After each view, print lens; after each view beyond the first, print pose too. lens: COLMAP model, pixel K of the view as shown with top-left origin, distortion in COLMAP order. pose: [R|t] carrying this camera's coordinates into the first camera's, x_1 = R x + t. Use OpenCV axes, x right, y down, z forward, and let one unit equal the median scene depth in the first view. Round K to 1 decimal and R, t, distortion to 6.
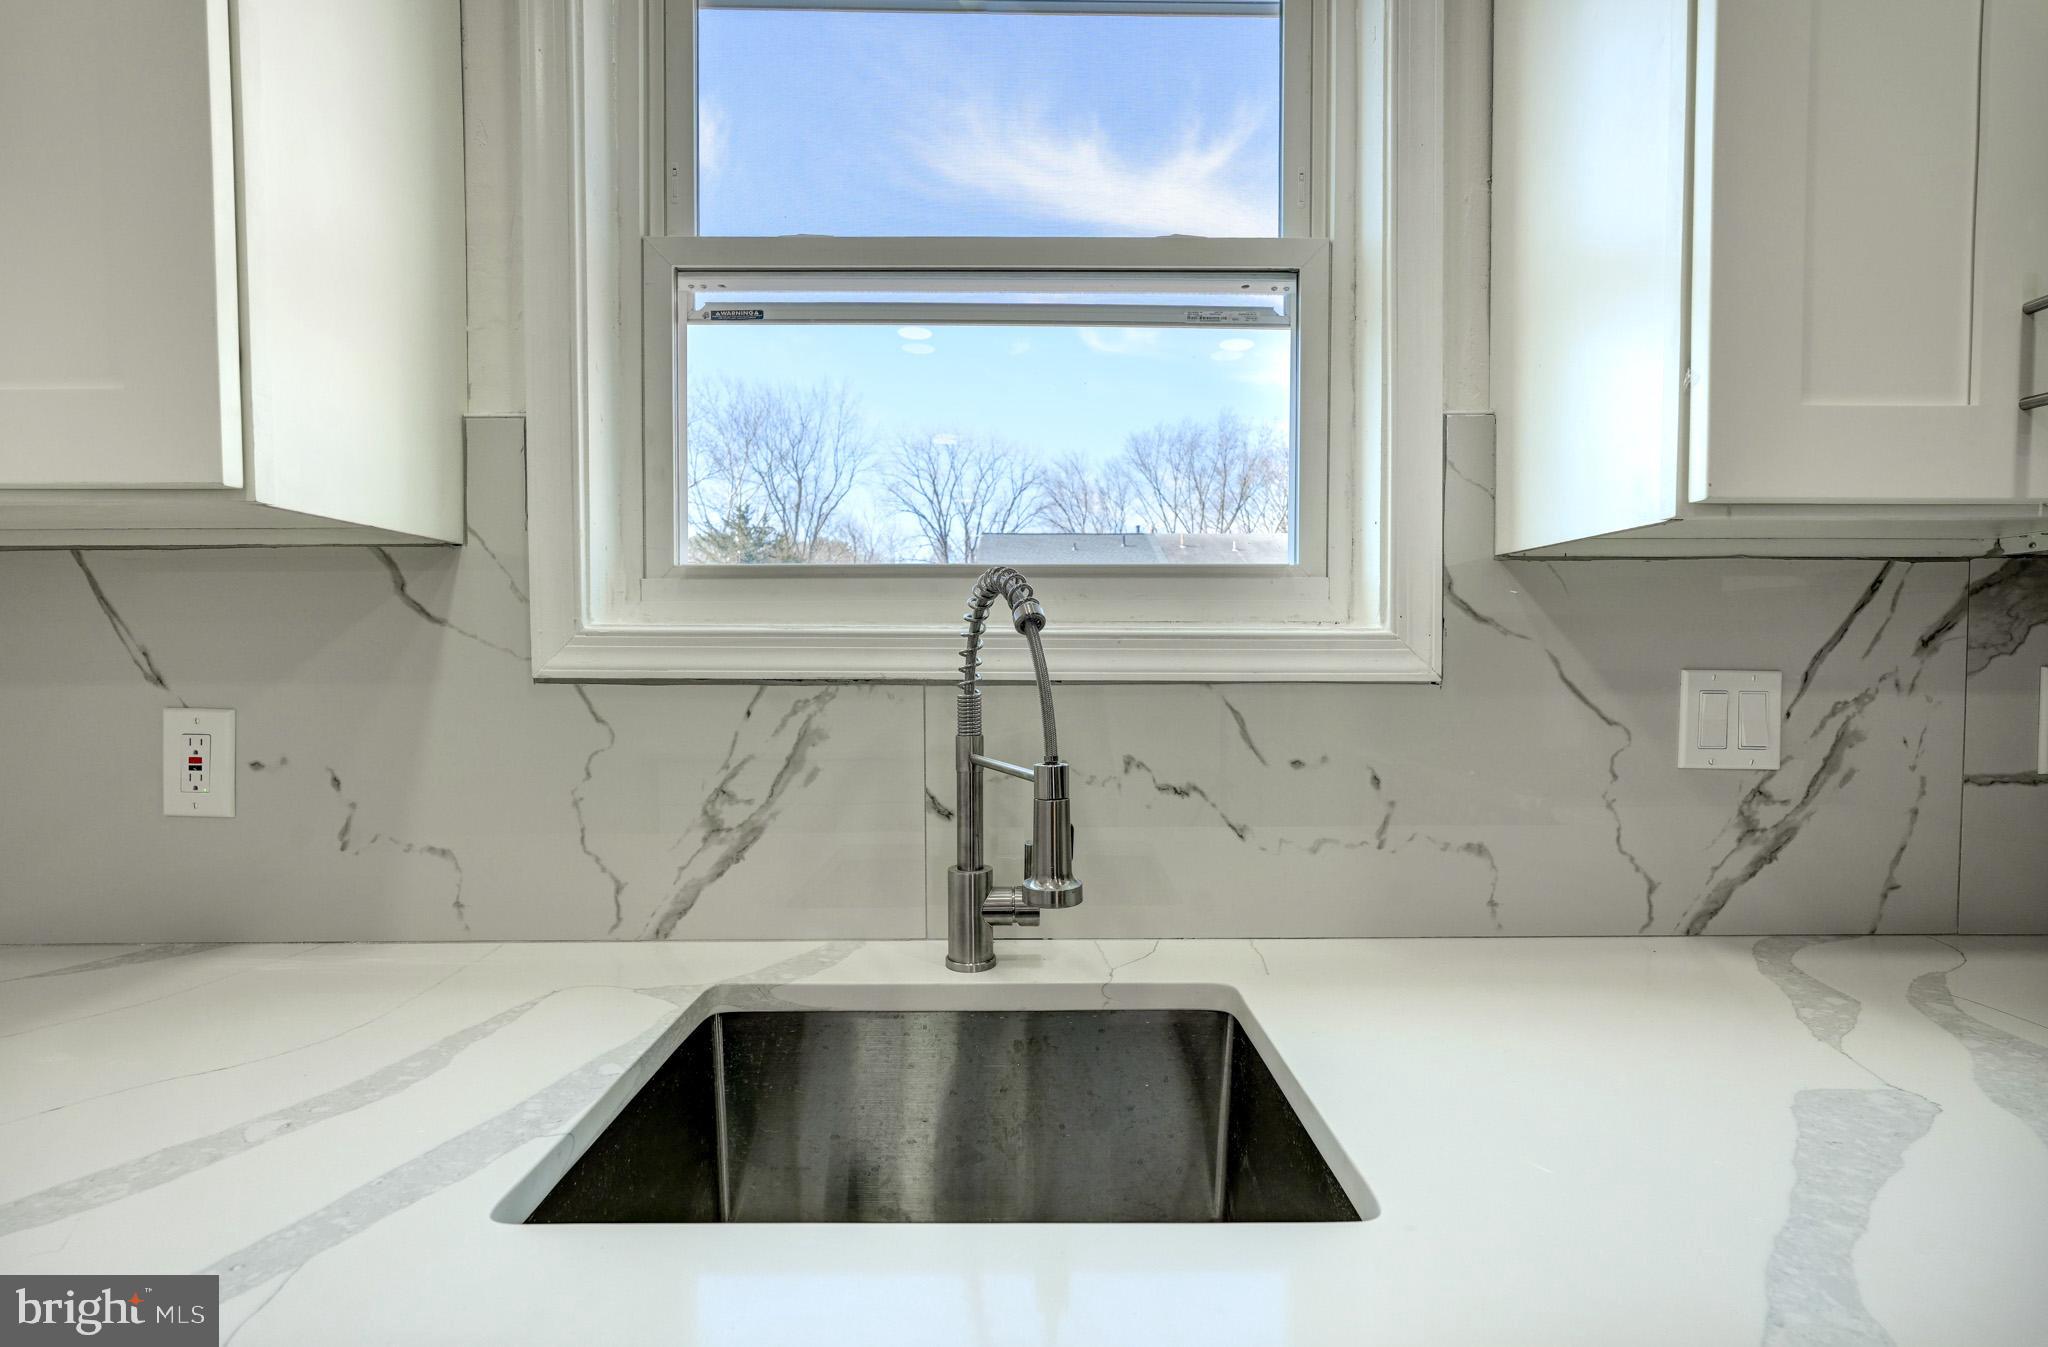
lens RADIAL K [[912.6, 0, 1025.6], [0, 912.6, 685.0], [0, 0, 1]] dist [-0.007532, 0.000332]
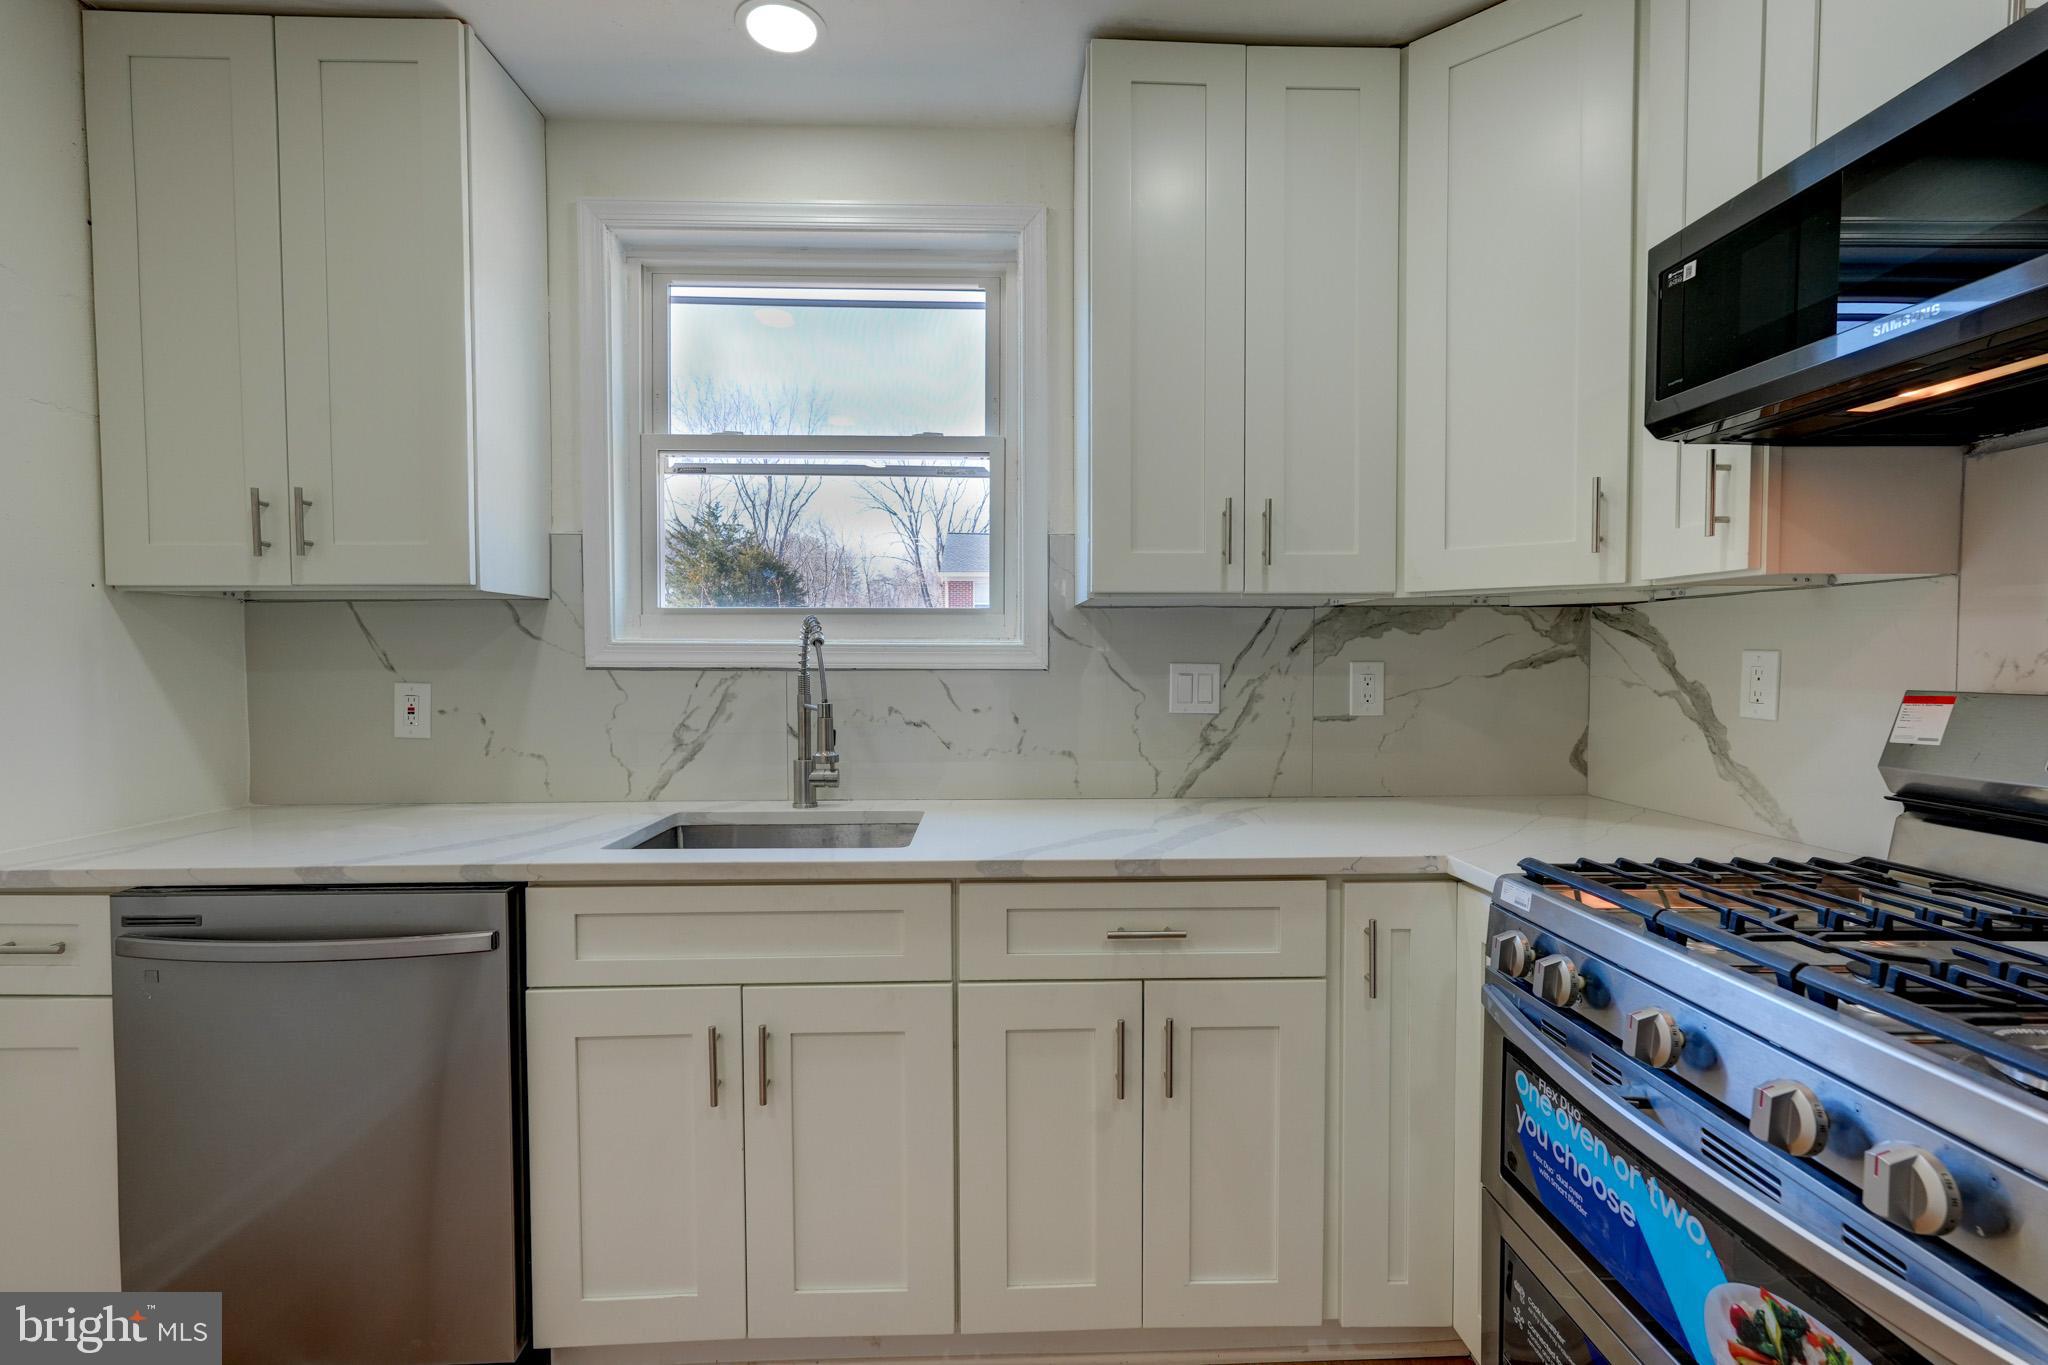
lens RADIAL K [[917.9, 0, 1025.4], [0, 917.9, 684.5], [0, 0, 1]] dist [-0.016777, 0.008845]
pose [[0.999611, -0.000080, 0.027882, 0.349115], [0.000013, 0.999997, 0.002391, 0.025024], [-0.027882, -0.002390, 0.999608, -0.992102]]
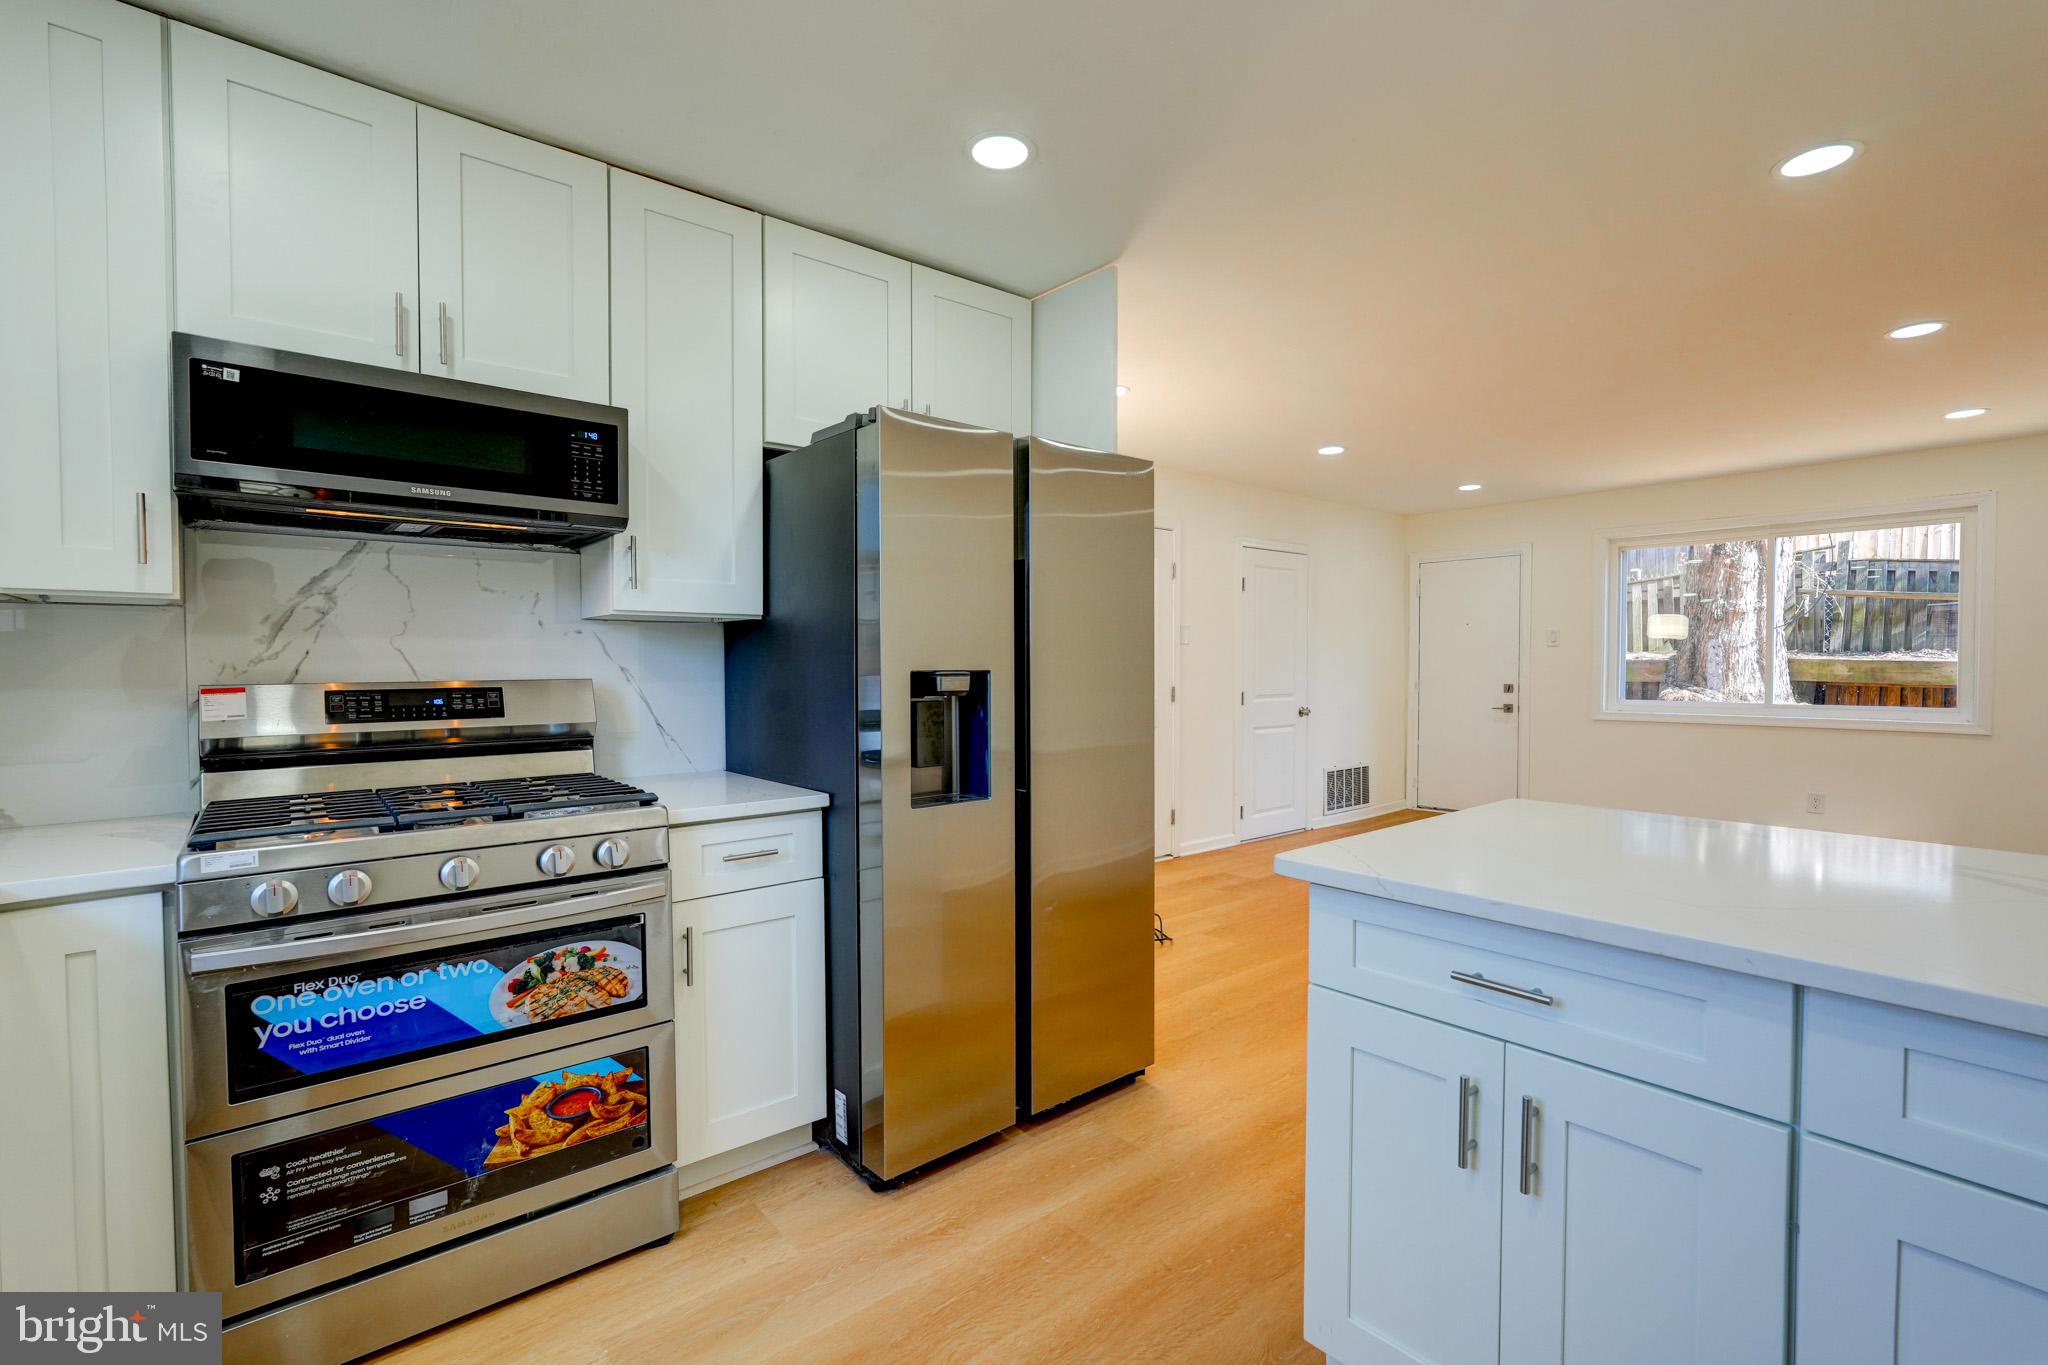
lens RADIAL K [[917.9, 0, 1025.4], [0, 917.9, 684.5], [0, 0, 1]] dist [-0.016777, 0.008845]
pose [[-0.644033, -0.015226, 0.764846, -0.829179], [0.025948, 0.998792, 0.041732, 0.001881], [-0.764557, 0.046723, -0.642860, 0.111562]]
